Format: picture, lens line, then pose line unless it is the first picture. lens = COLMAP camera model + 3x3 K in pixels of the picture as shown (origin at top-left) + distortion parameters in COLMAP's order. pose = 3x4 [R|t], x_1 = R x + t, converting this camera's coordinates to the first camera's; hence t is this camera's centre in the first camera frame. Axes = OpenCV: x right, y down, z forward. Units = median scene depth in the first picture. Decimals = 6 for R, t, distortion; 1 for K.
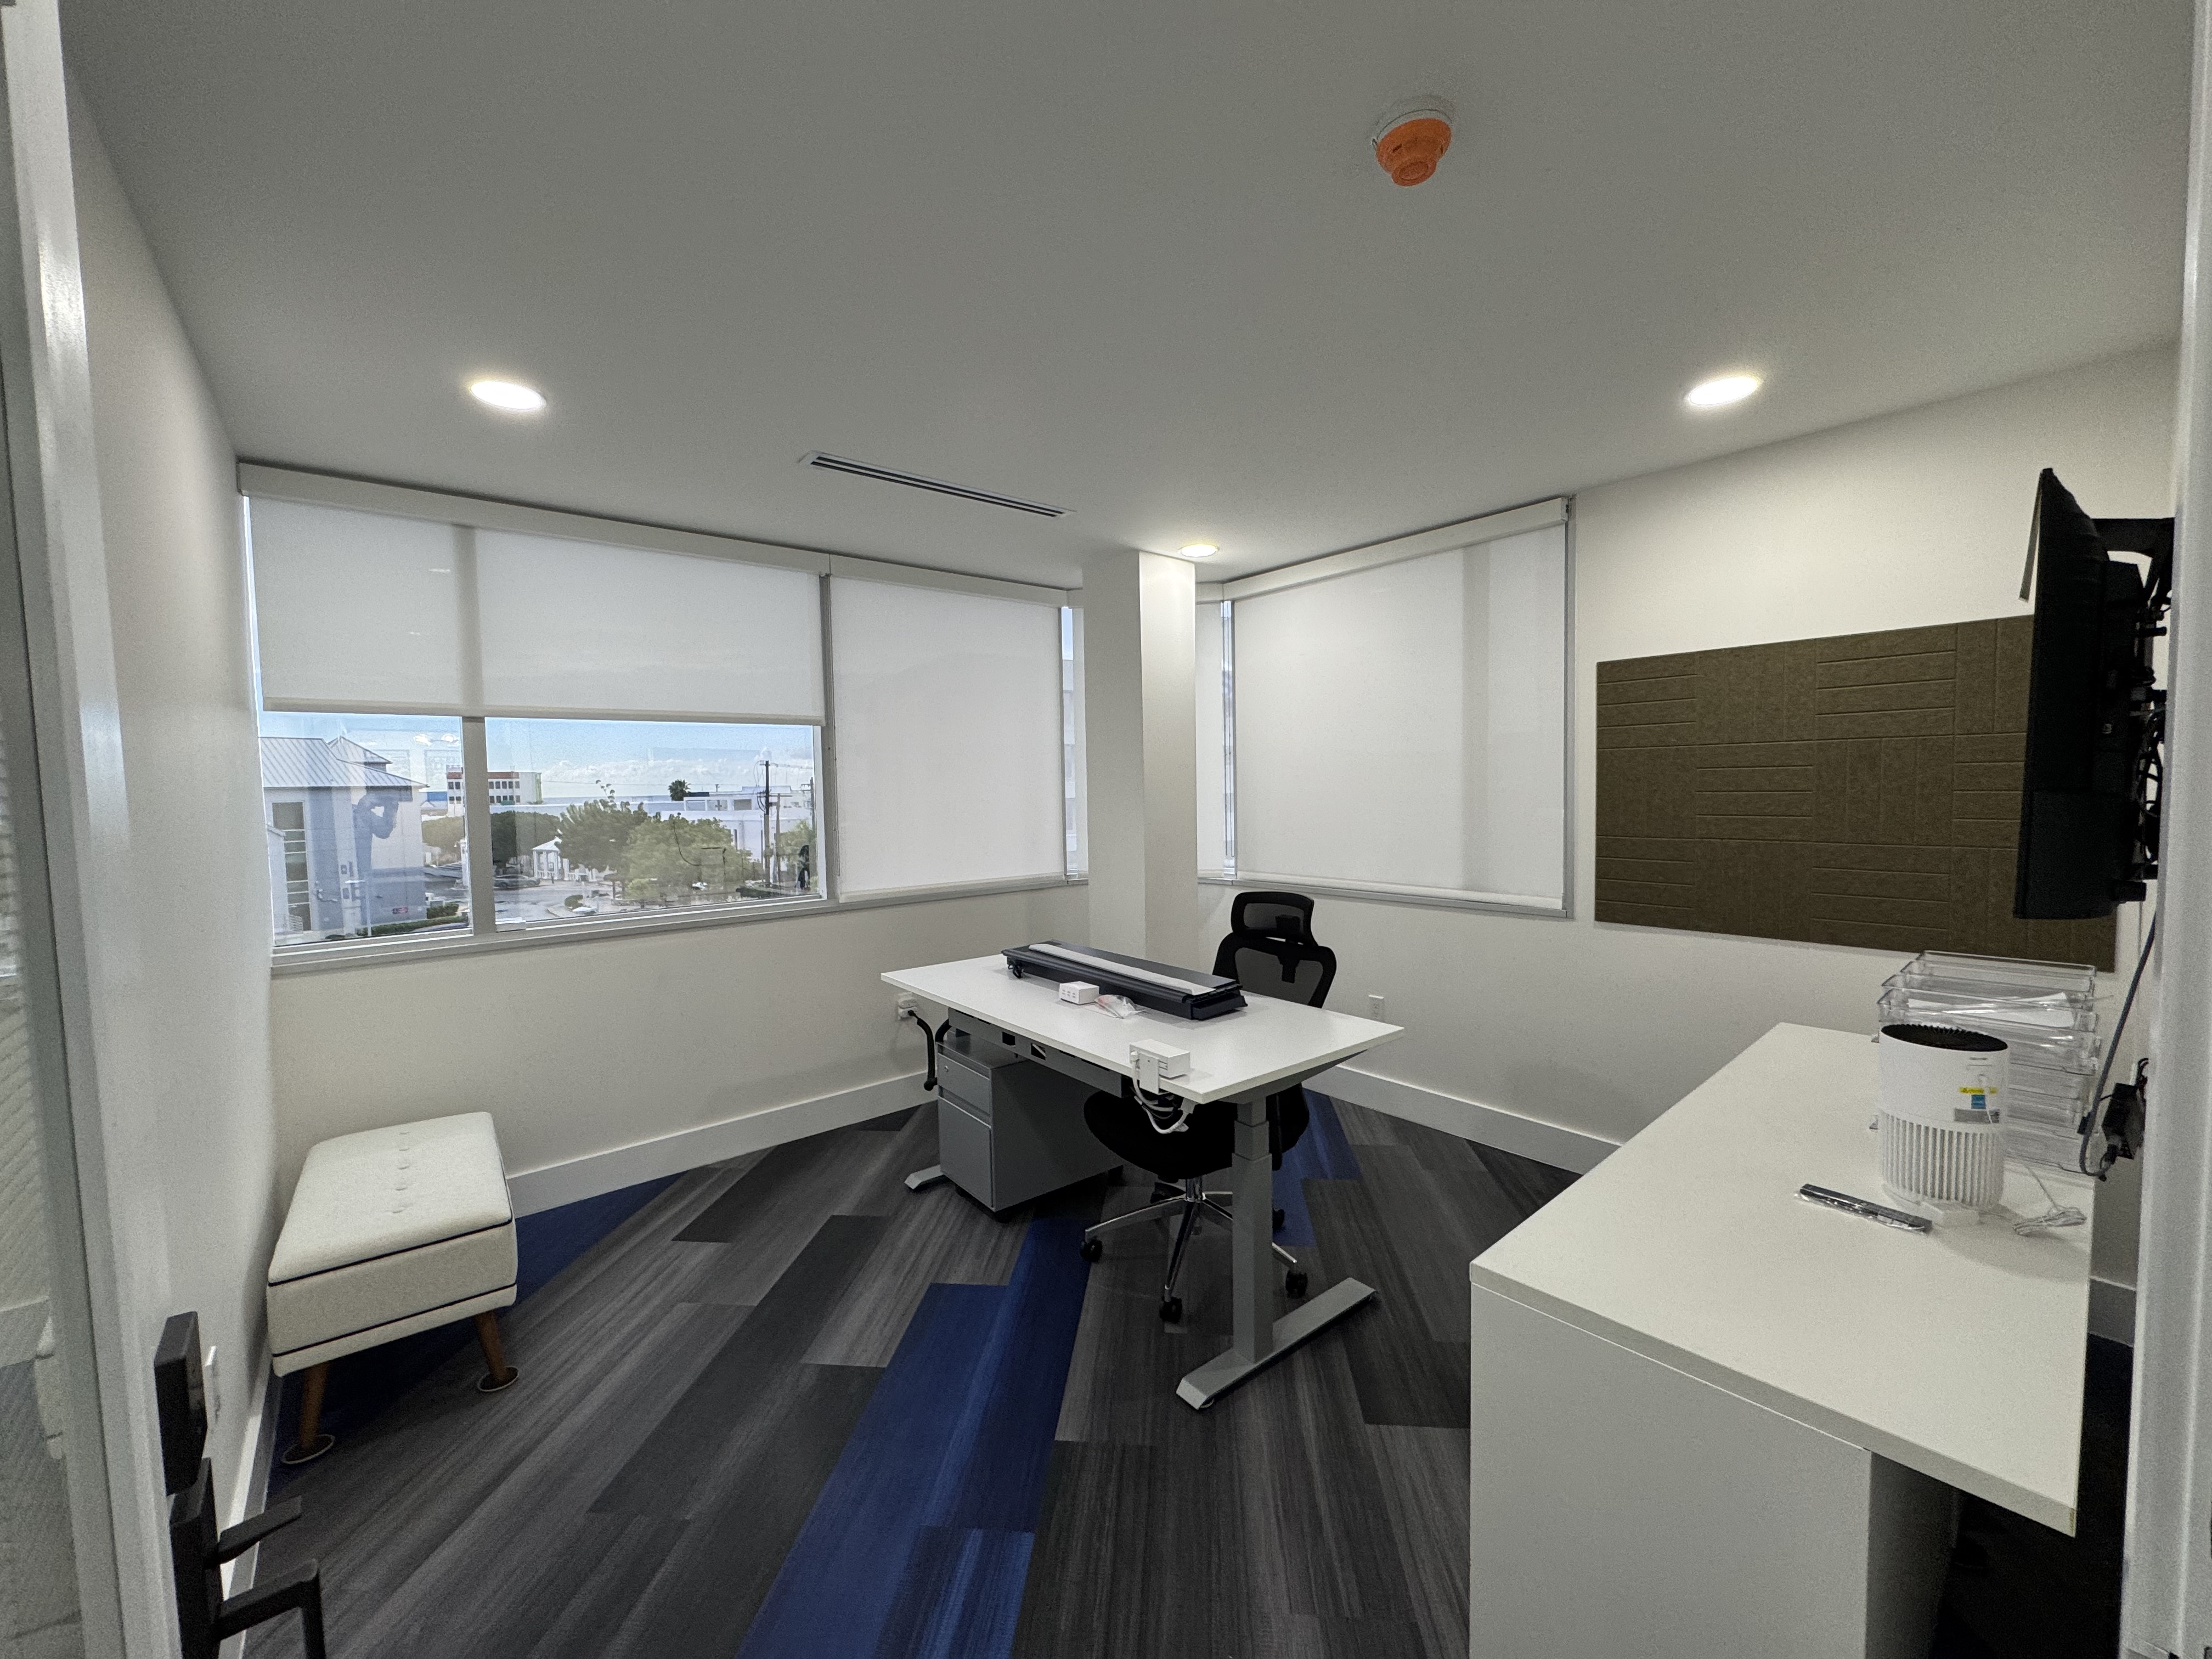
lens RADIAL K [[885.1, 0, 1106.0], [0, 885.1, 829.5], [0, 0, 1]] dist [-0.001096, -0.000142]
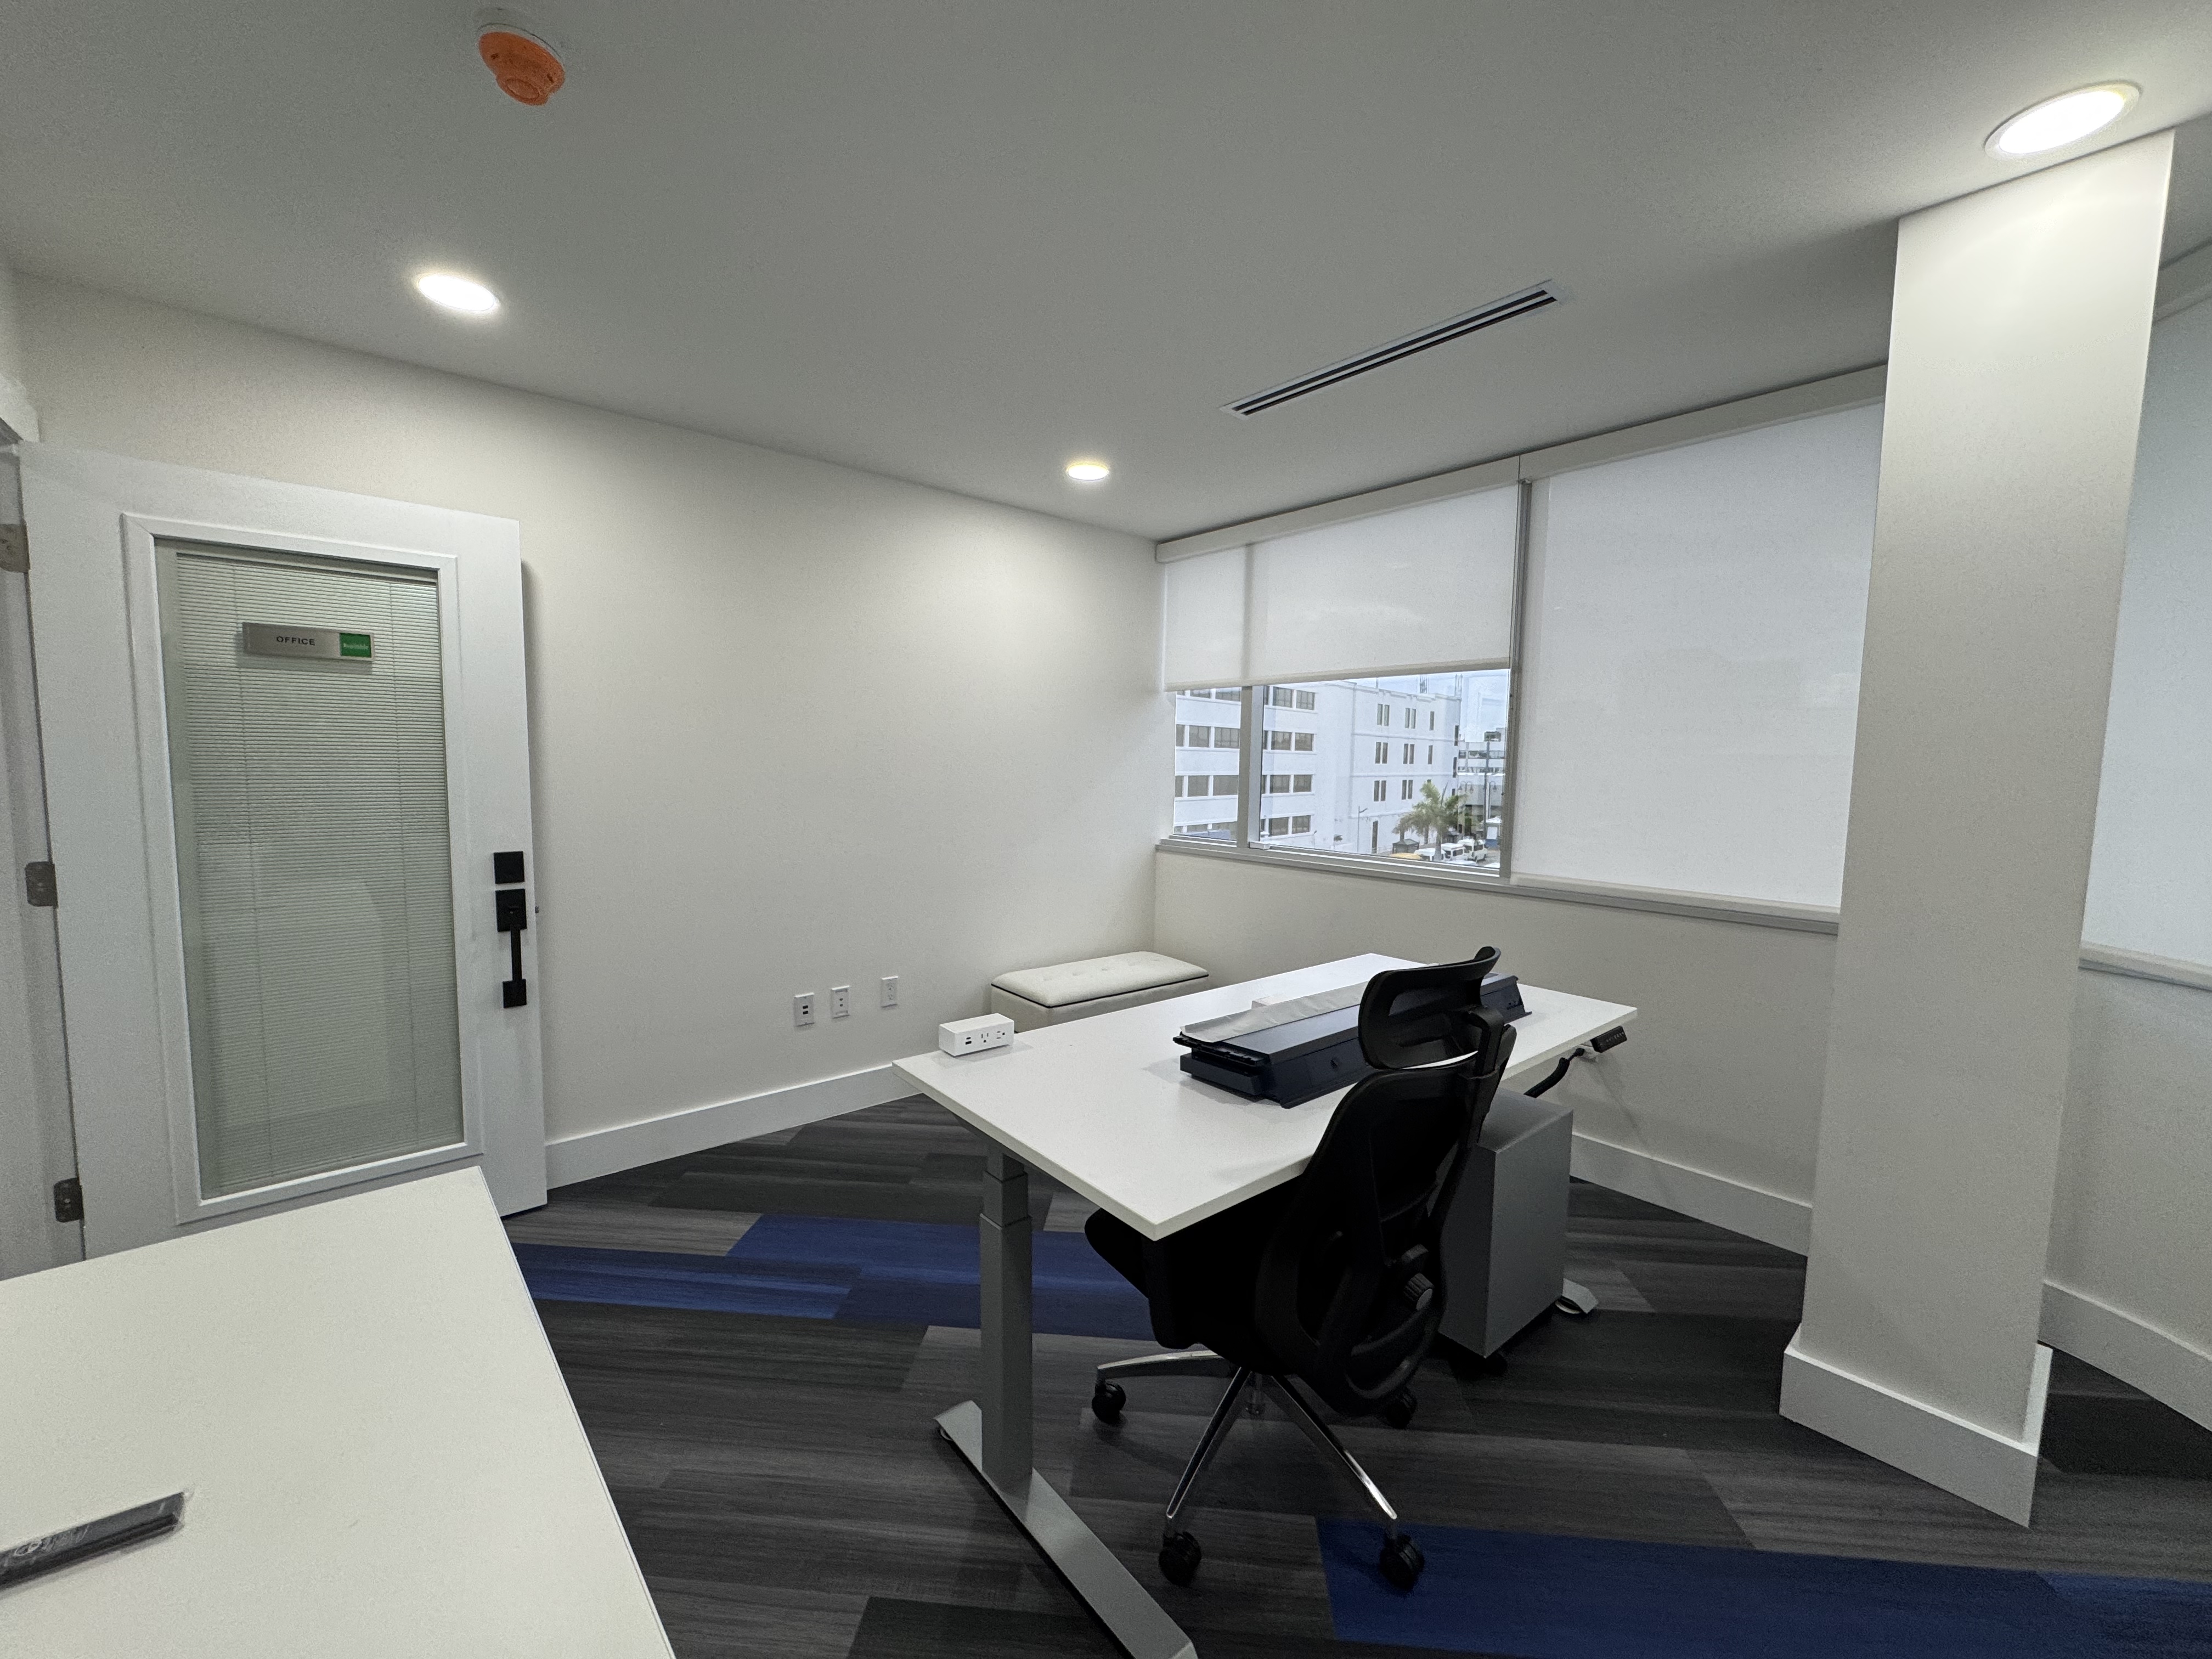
lens RADIAL K [[885.1, 0, 1106.0], [0, 885.1, 829.5], [0, 0, 1]] dist [-0.001096, -0.000142]
pose [[0.011240, 0.100859, -0.994837, 0.842577], [-0.068451, 0.992644, 0.099863, -0.037662], [0.997591, 0.066975, 0.018061, 1.001288]]
